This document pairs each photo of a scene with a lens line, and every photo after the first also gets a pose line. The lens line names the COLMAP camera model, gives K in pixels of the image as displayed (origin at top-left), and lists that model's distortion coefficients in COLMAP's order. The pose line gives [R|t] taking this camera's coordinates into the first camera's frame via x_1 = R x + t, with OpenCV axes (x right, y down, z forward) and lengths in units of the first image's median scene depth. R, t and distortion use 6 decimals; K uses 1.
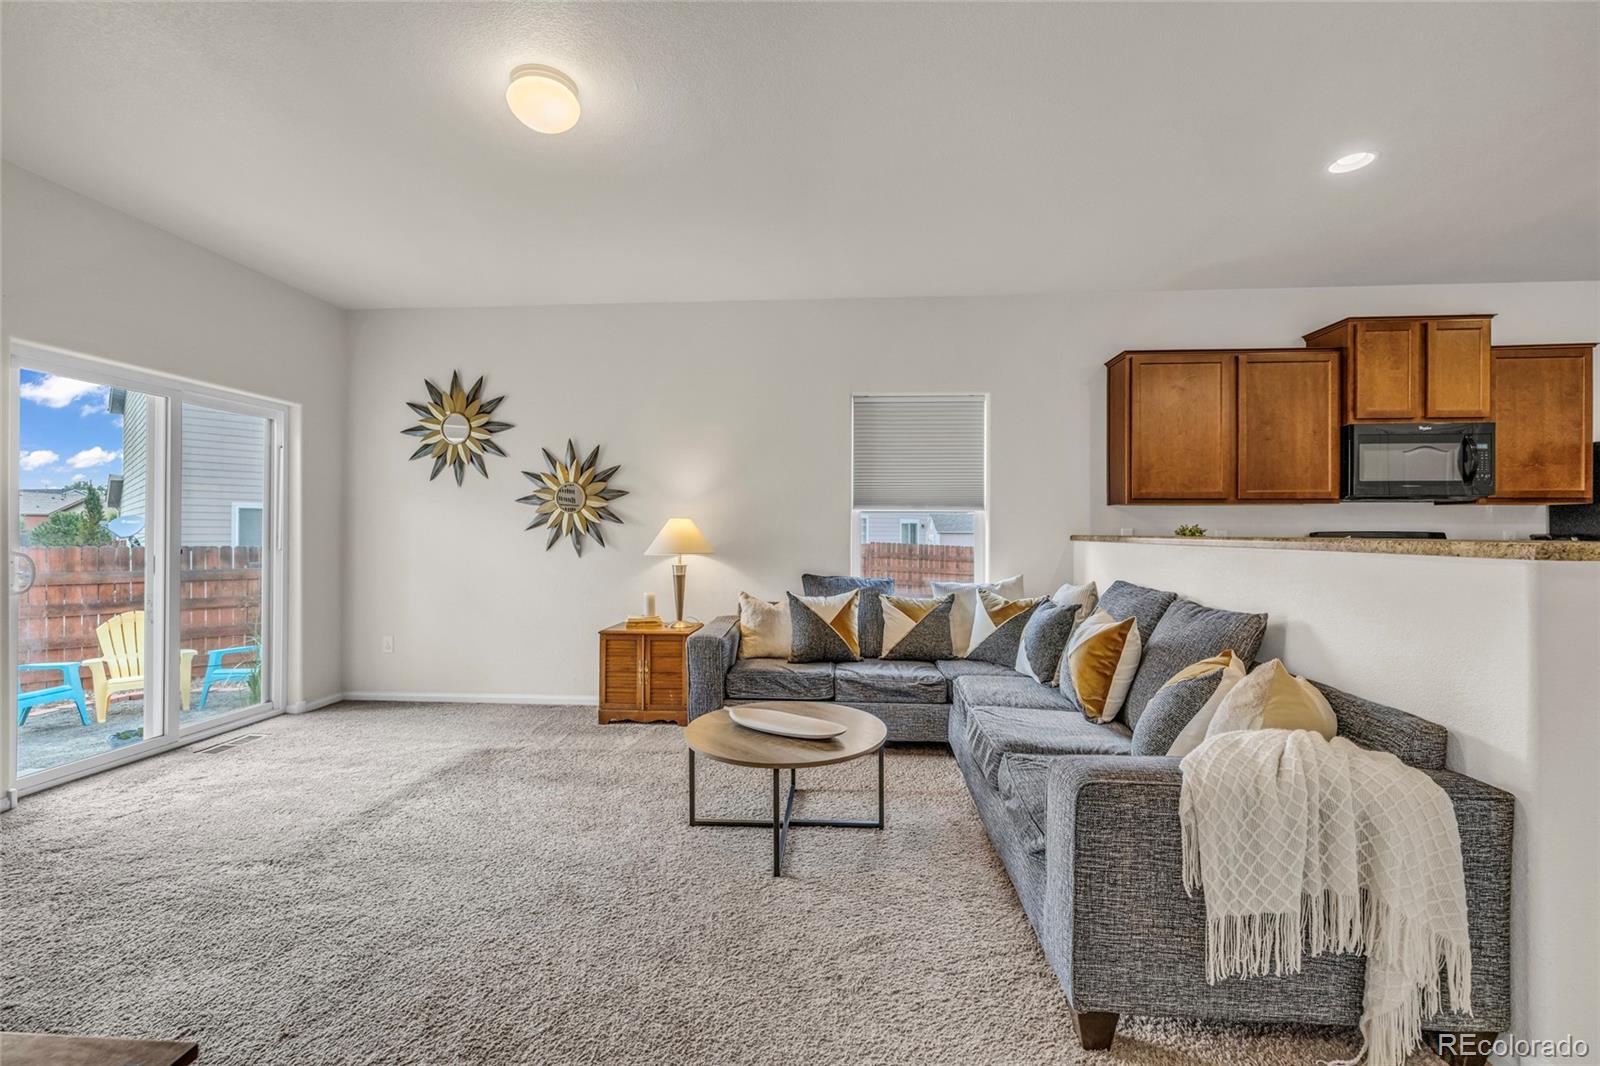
lens RADIAL K [[665.1, 0, 810.3], [0, 665.1, 532.4], [0, 0, 1]] dist [0.002183, 0.000240]
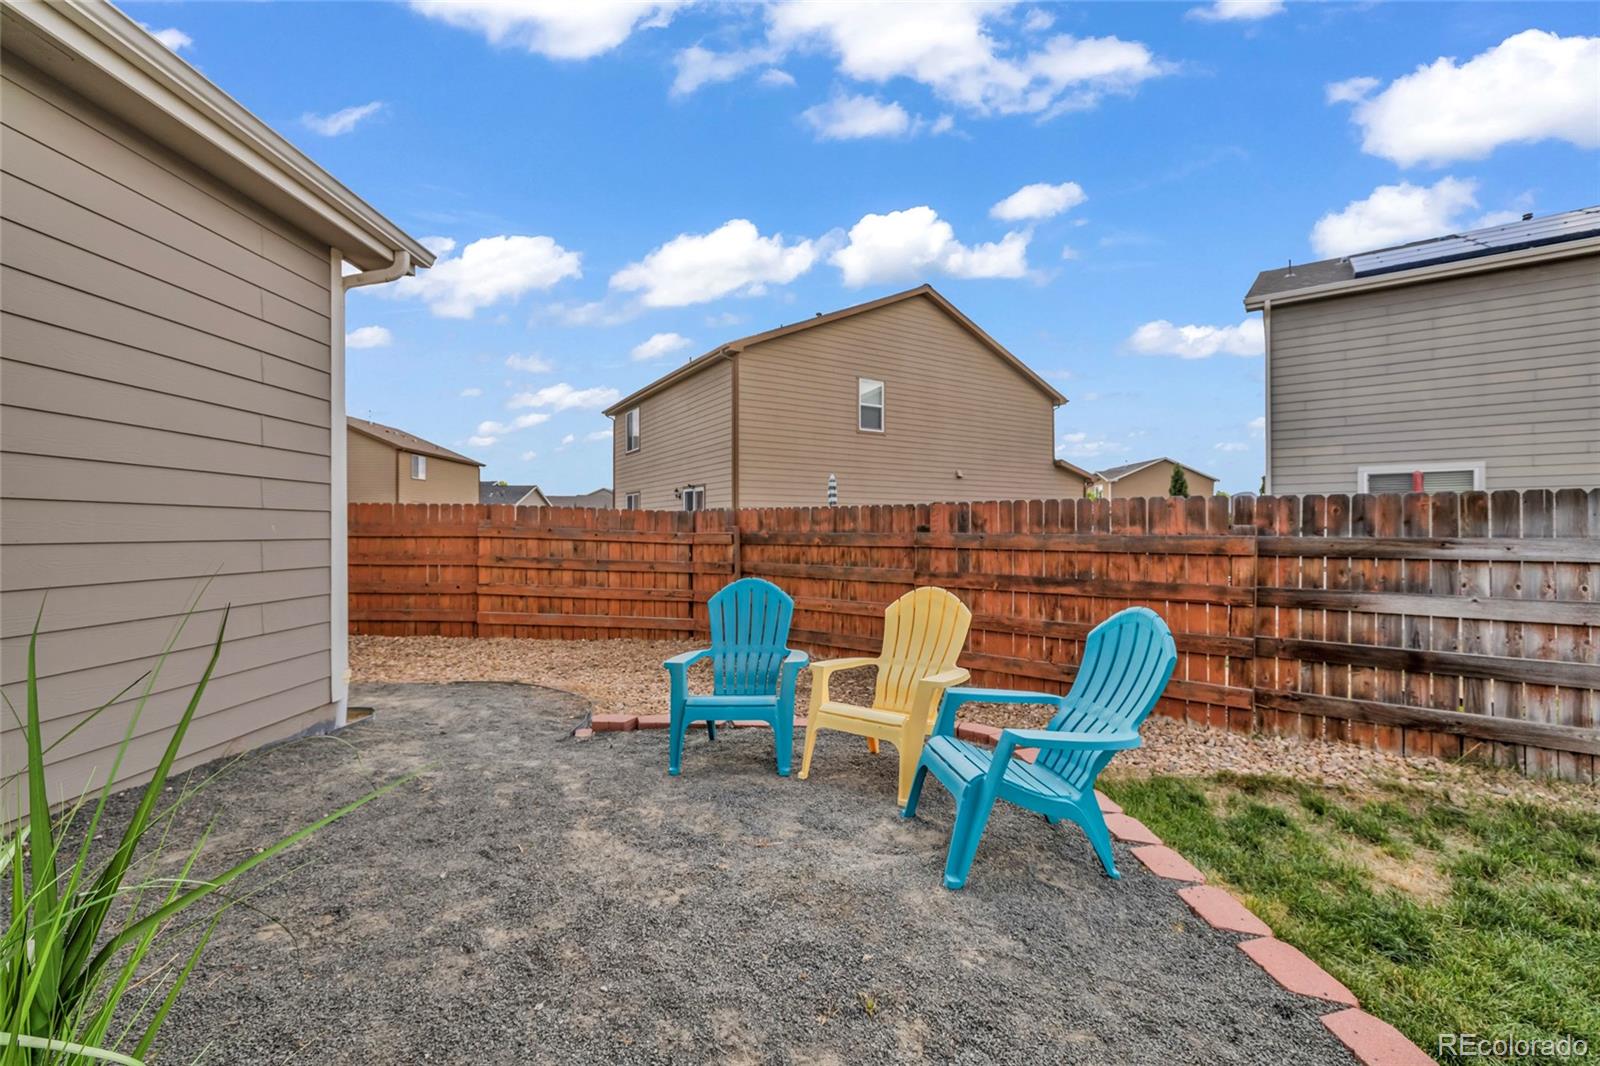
lens RADIAL K [[672.5, 0, 799.2], [0, 672.5, 529.9], [0, 0, 1]] dist [-0.000419, 0.000233]
pose [[0.083028, -0.003689, -0.996540, -0.718074], [0.004667, 0.999984, -0.003313, 0.110175], [0.996536, -0.004375, 0.083044, 1.346731]]
